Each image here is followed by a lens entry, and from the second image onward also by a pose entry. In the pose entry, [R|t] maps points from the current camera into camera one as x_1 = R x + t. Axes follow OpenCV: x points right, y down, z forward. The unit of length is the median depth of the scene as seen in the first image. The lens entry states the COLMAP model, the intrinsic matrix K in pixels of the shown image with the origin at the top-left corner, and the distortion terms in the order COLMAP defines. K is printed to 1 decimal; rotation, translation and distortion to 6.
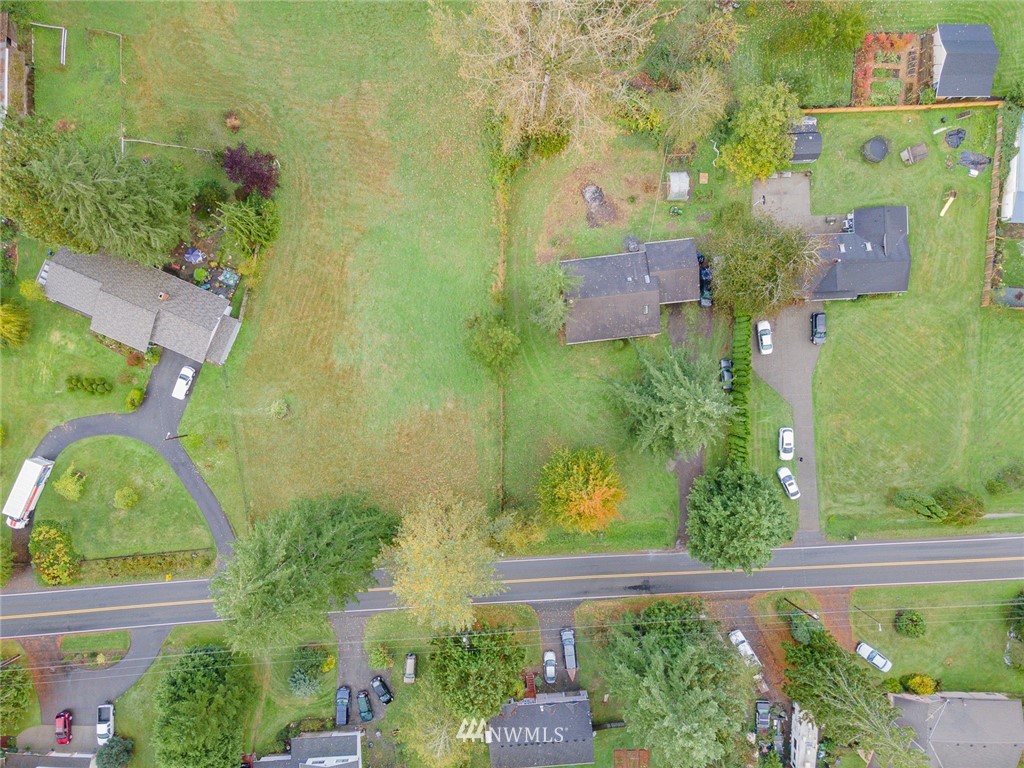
lens RADIAL K [[746.4, 0, 508.4], [0, 746.4, 383.9], [0, 0, 1]] dist [0.029714, 0.031416]
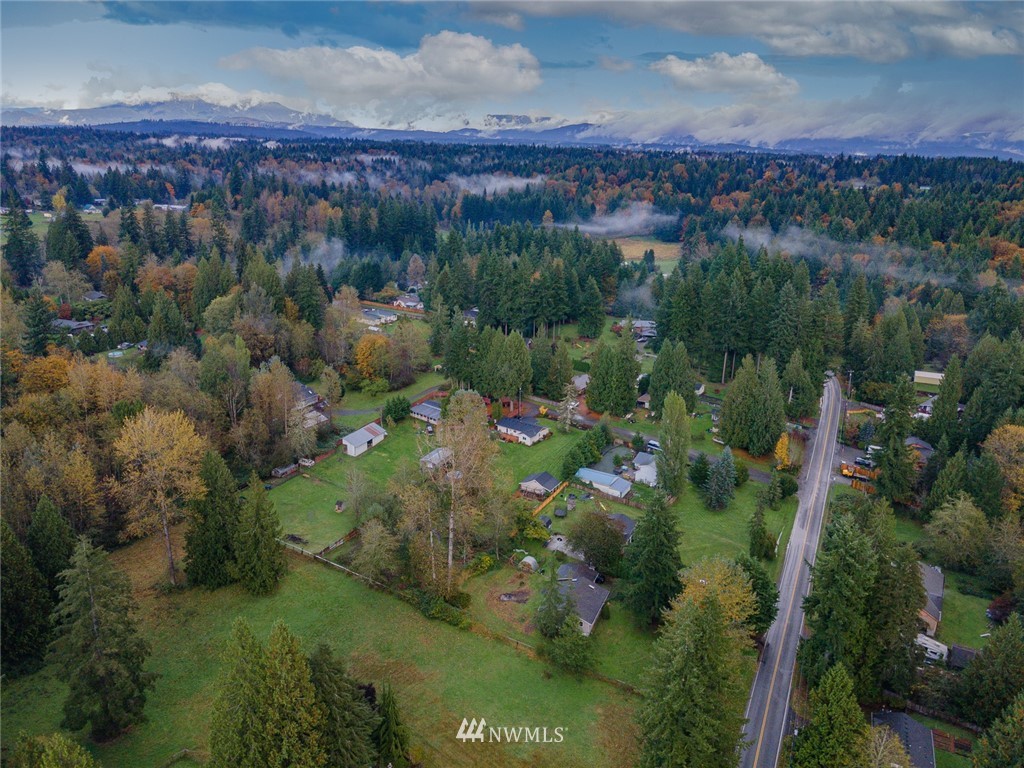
lens RADIAL K [[746.4, 0, 508.4], [0, 746.4, 383.9], [0, 0, 1]] dist [0.029714, 0.031416]
pose [[0.485752, -0.253443, 0.836547, -1.047605], [0.873982, 0.156353, -0.460120, 0.382069], [-0.014183, 0.954631, 0.297453, 0.135501]]
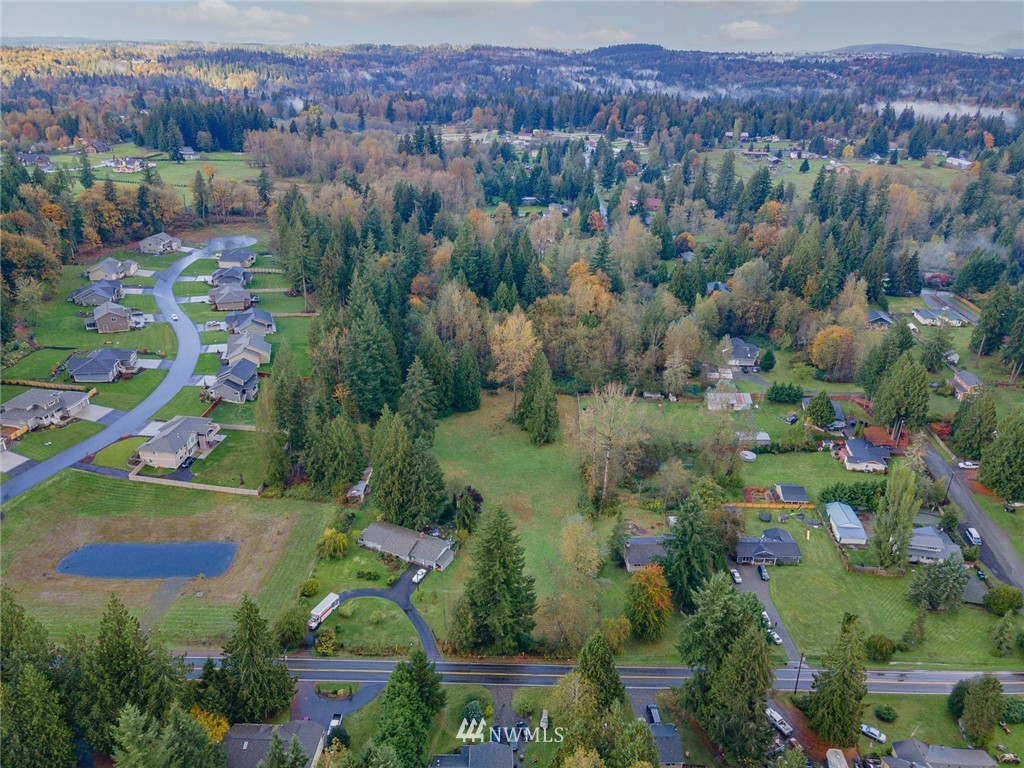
lens RADIAL K [[746.4, 0, 508.4], [0, 746.4, 383.9], [0, 0, 1]] dist [0.029714, 0.031416]
pose [[0.999217, 0.033818, -0.020552, -0.193989], [-0.032426, 0.401954, -0.915085, 1.455435], [-0.022685, 0.915035, 0.402736, -0.160596]]
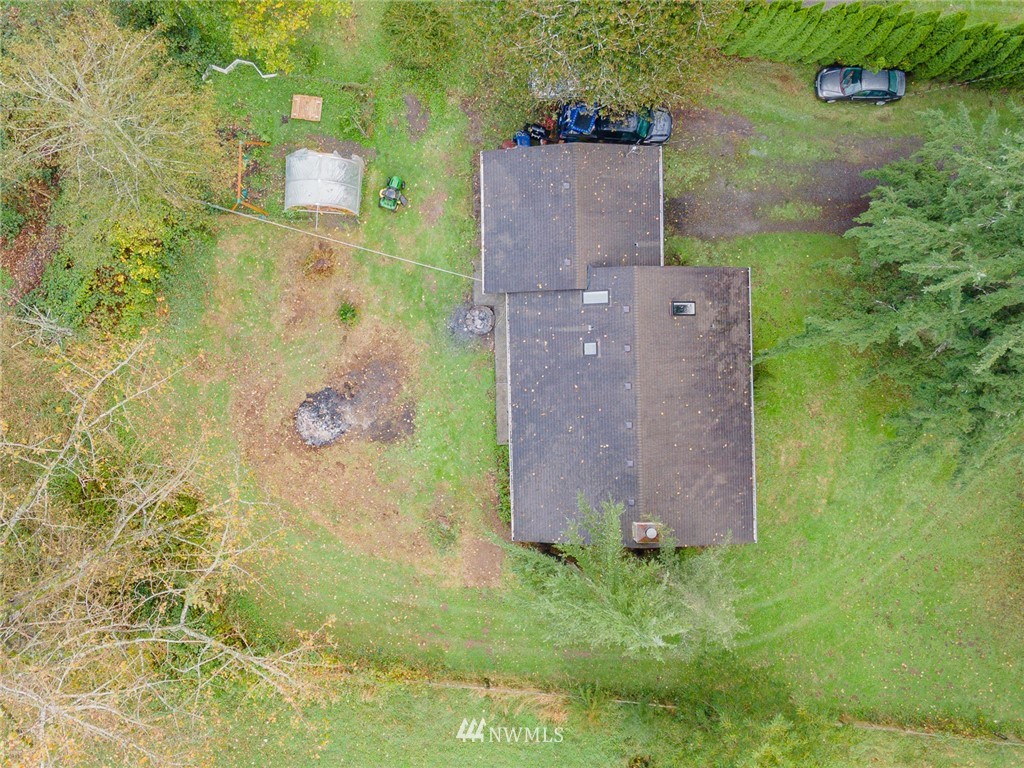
lens RADIAL K [[1050.9, 0, 401.6], [0, 1050.9, 398.5], [0, 0, 1]] dist [0.046312, 0.010120]
pose [[0.087912, -0.996039, -0.013304, 0.132778], [0.995660, 0.088273, -0.029478, -0.201219], [0.030536, -0.010655, 0.999477, 0.496529]]
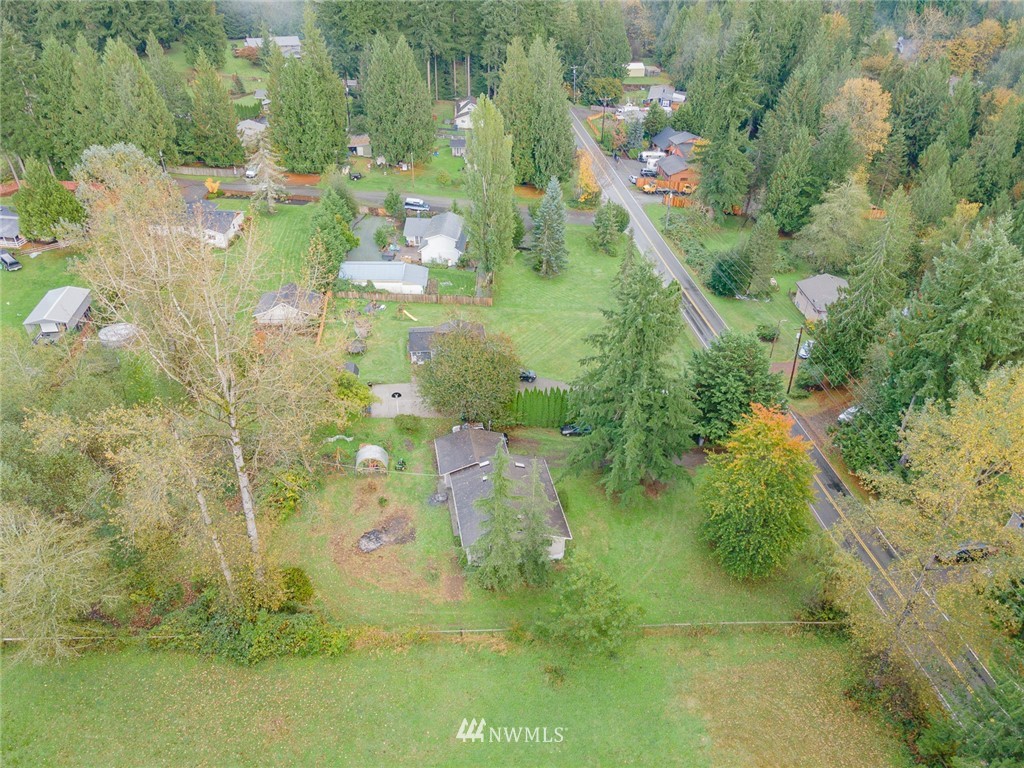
lens RADIAL K [[746.4, 0, 508.4], [0, 746.4, 383.9], [0, 0, 1]] dist [0.029714, 0.031416]
pose [[-0.069740, -0.558376, 0.826652, -0.443183], [0.997507, -0.030117, 0.063811, -0.157293], [-0.010734, 0.829041, 0.559084, 0.435471]]
